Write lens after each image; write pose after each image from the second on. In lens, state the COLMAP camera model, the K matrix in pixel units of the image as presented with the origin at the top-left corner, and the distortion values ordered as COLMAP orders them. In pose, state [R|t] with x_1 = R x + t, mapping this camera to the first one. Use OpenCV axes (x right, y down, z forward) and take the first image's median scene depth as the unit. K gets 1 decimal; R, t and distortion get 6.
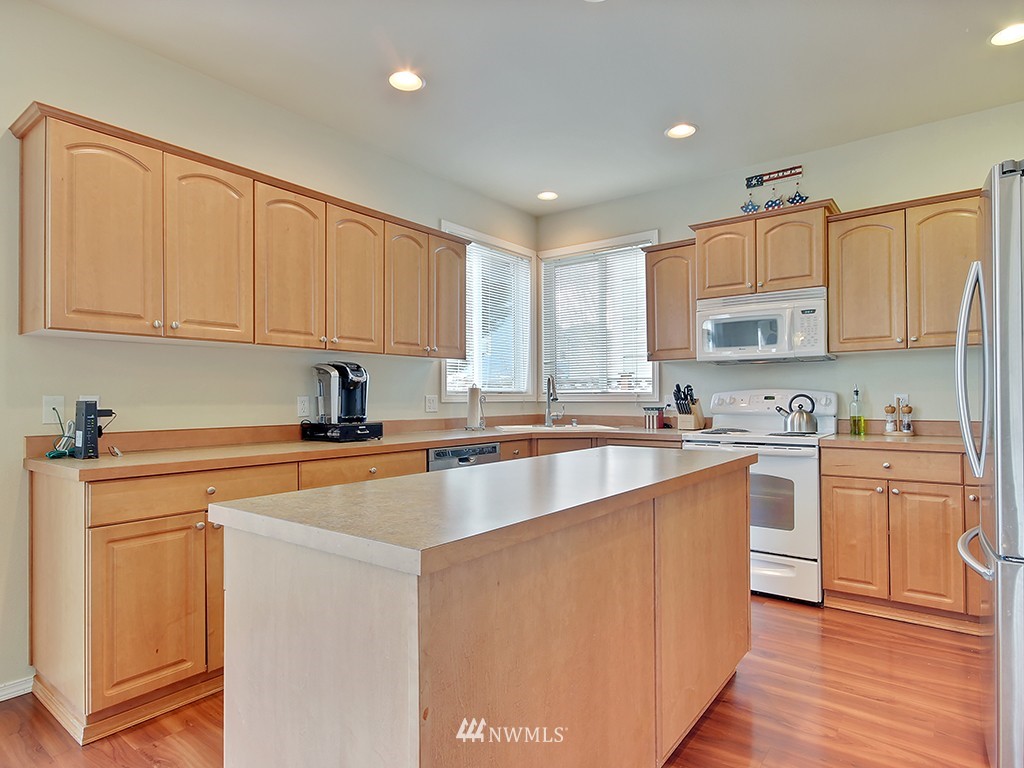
lens RADIAL K [[578.3, 0, 510.4], [0, 578.3, 389.9], [0, 0, 1]] dist [0.019134, 0.001135]
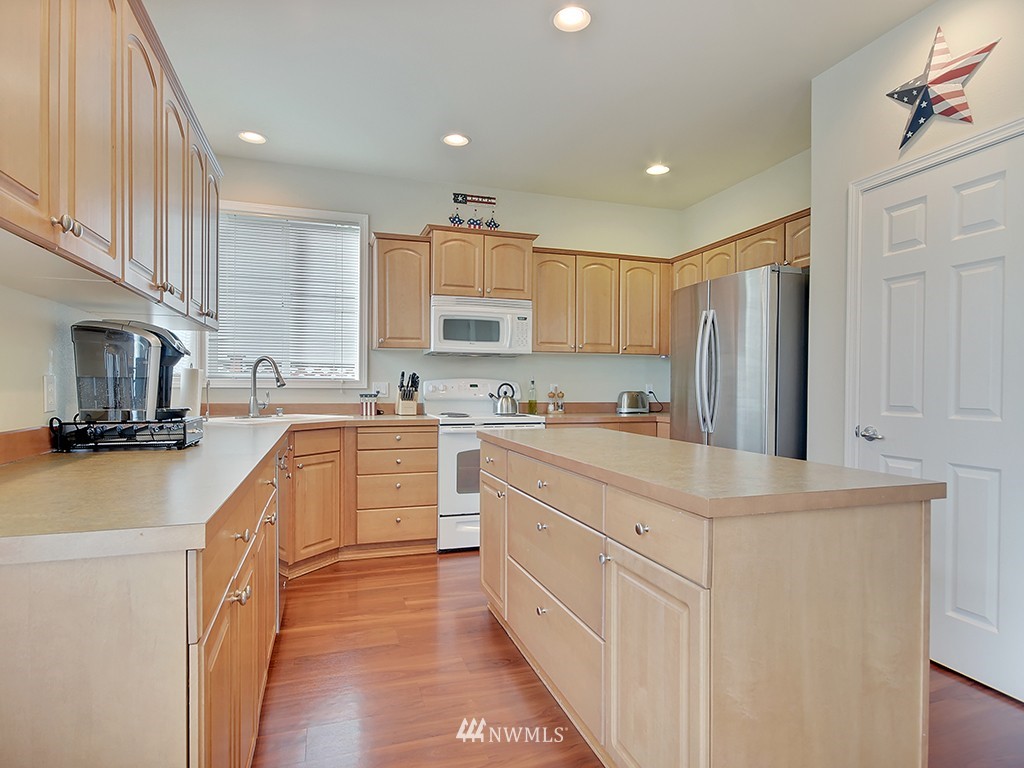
lens RADIAL K [[578.3, 0, 511.0], [0, 578.3, 390.5], [0, 0, 1]] dist [0.019134, 0.001135]
pose [[0.569471, 0.002218, 0.822009, -0.498596], [-0.021584, 0.999692, 0.012255, 0.007287], [-0.821728, -0.024722, 0.569343, 0.267846]]
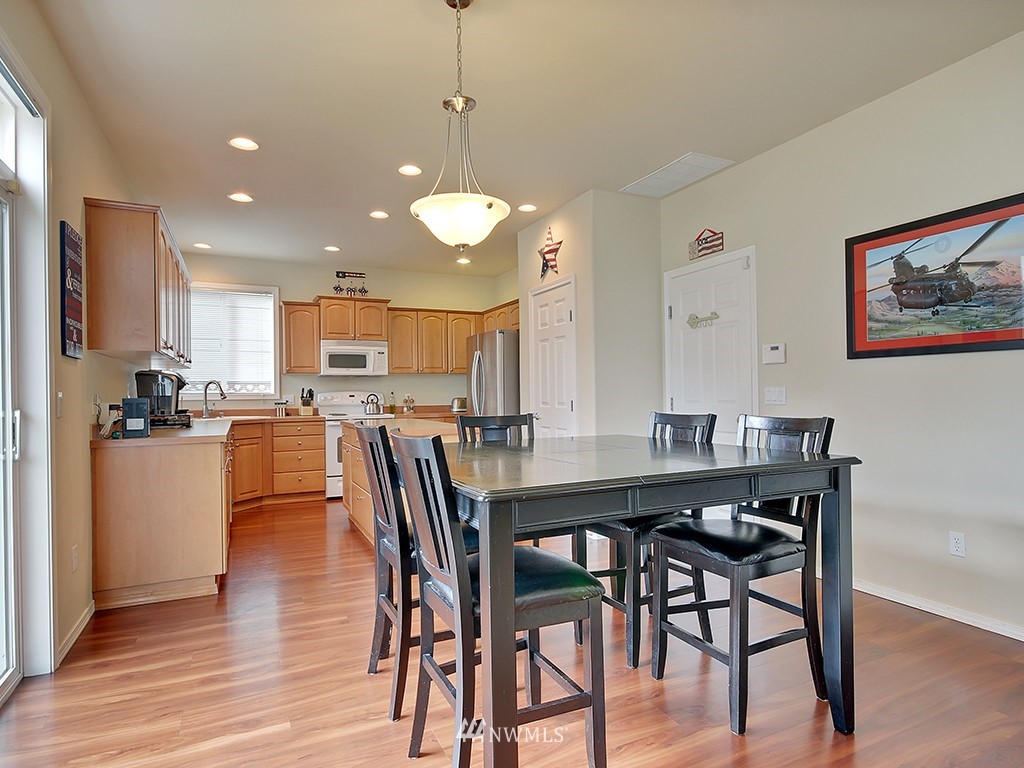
lens RADIAL K [[578.3, 0, 508.6], [0, 578.3, 393.5], [0, 0, 1]] dist [0.019134, 0.001135]
pose [[0.467392, 0.000387, 0.884050, -0.967218], [-0.003116, 0.999994, 0.001210, 0.001891], [-0.884045, -0.003320, 0.467390, -0.302987]]
